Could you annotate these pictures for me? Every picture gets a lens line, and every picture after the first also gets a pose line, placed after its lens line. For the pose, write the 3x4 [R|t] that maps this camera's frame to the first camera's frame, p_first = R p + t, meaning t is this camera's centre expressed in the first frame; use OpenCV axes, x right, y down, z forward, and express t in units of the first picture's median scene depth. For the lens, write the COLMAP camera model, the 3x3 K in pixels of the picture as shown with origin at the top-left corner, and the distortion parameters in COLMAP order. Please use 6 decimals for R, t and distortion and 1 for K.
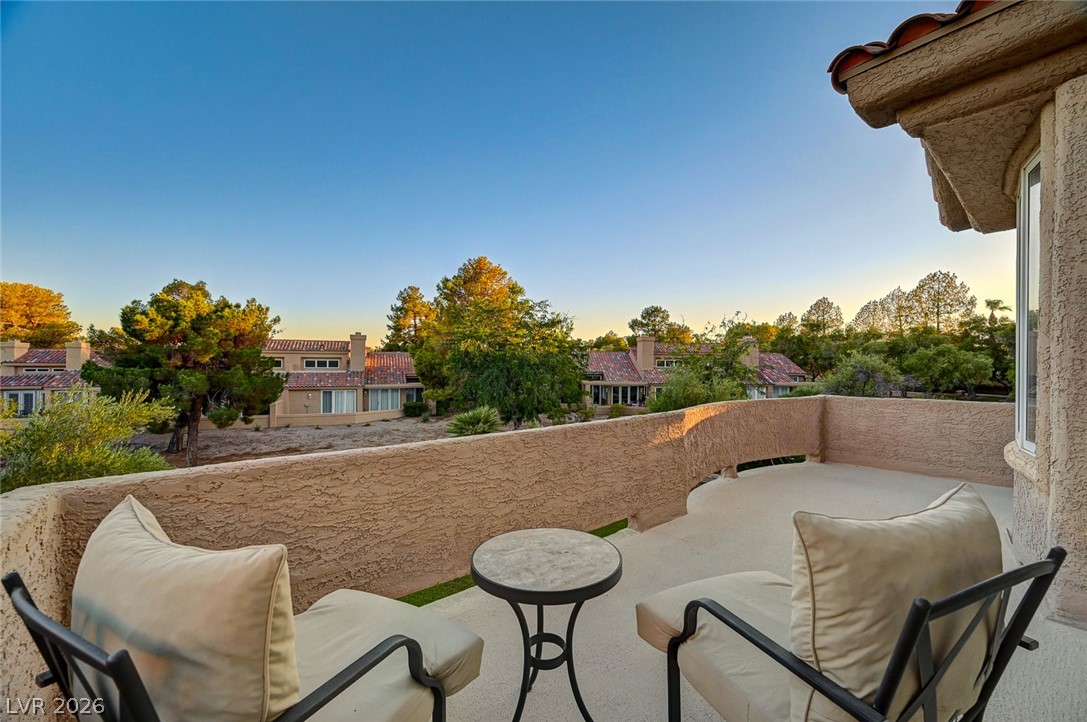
lens RADIAL K [[429.1, 0, 542.0], [0, 429.1, 363.2], [0, 0, 1]] dist [-0.001636, 0.000903]
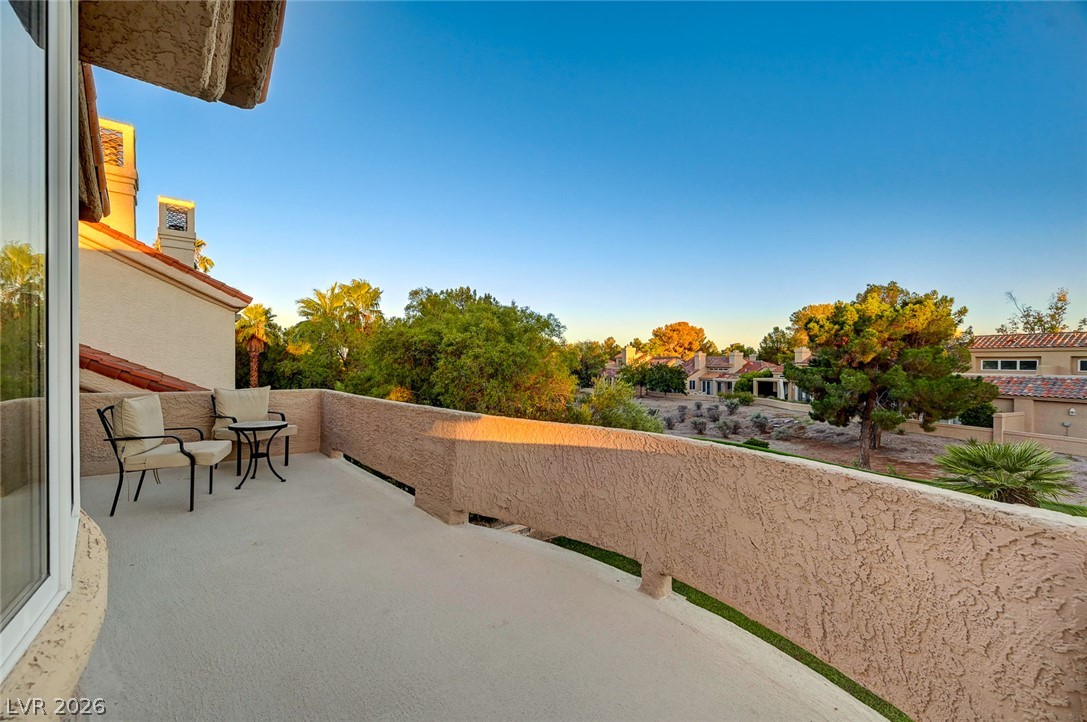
lens RADIAL K [[429.1, 0, 544.4], [0, 429.1, 364.7], [0, 0, 1]] dist [-0.001636, 0.000903]
pose [[0.048465, 0.004974, -0.998812, 0.107387], [-0.004320, 0.999979, 0.004770, 0.000533], [0.998816, 0.004084, 0.048486, 0.098501]]
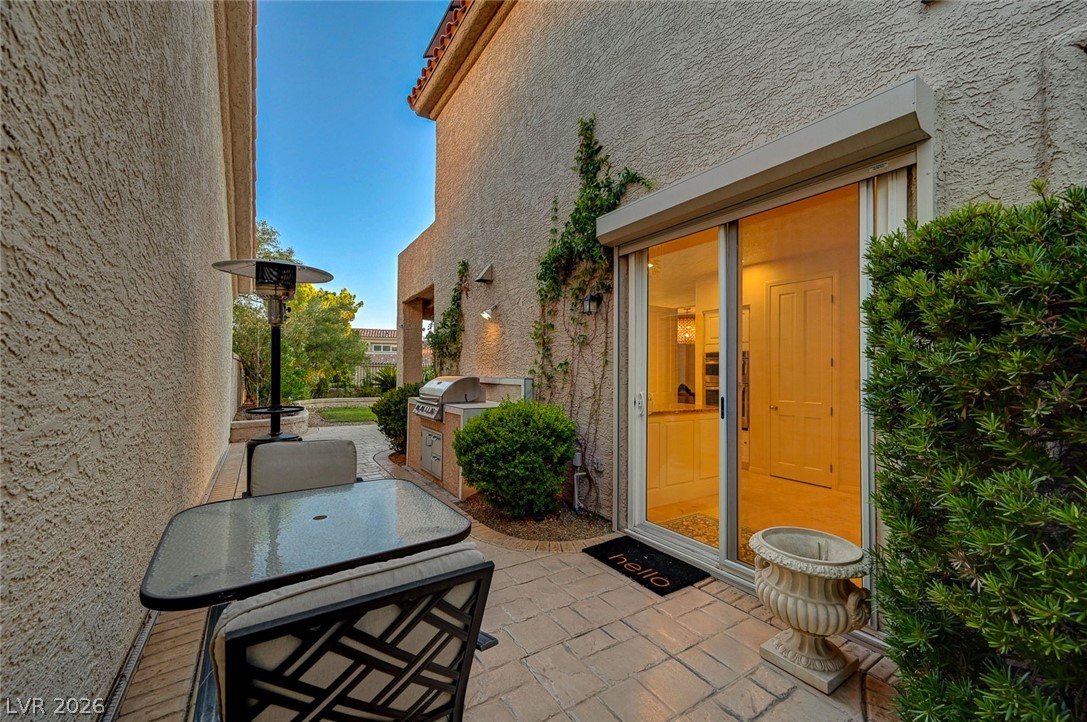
lens RADIAL K [[429.1, 0, 544.7], [0, 429.1, 367.5], [0, 0, 1]] dist [-0.001636, 0.000903]
pose [[0.995241, 0.005508, -0.097285, 0.063613], [-0.006654, 0.999912, -0.011462, 0.071408], [0.097214, 0.012055, 0.995191, -0.191778]]
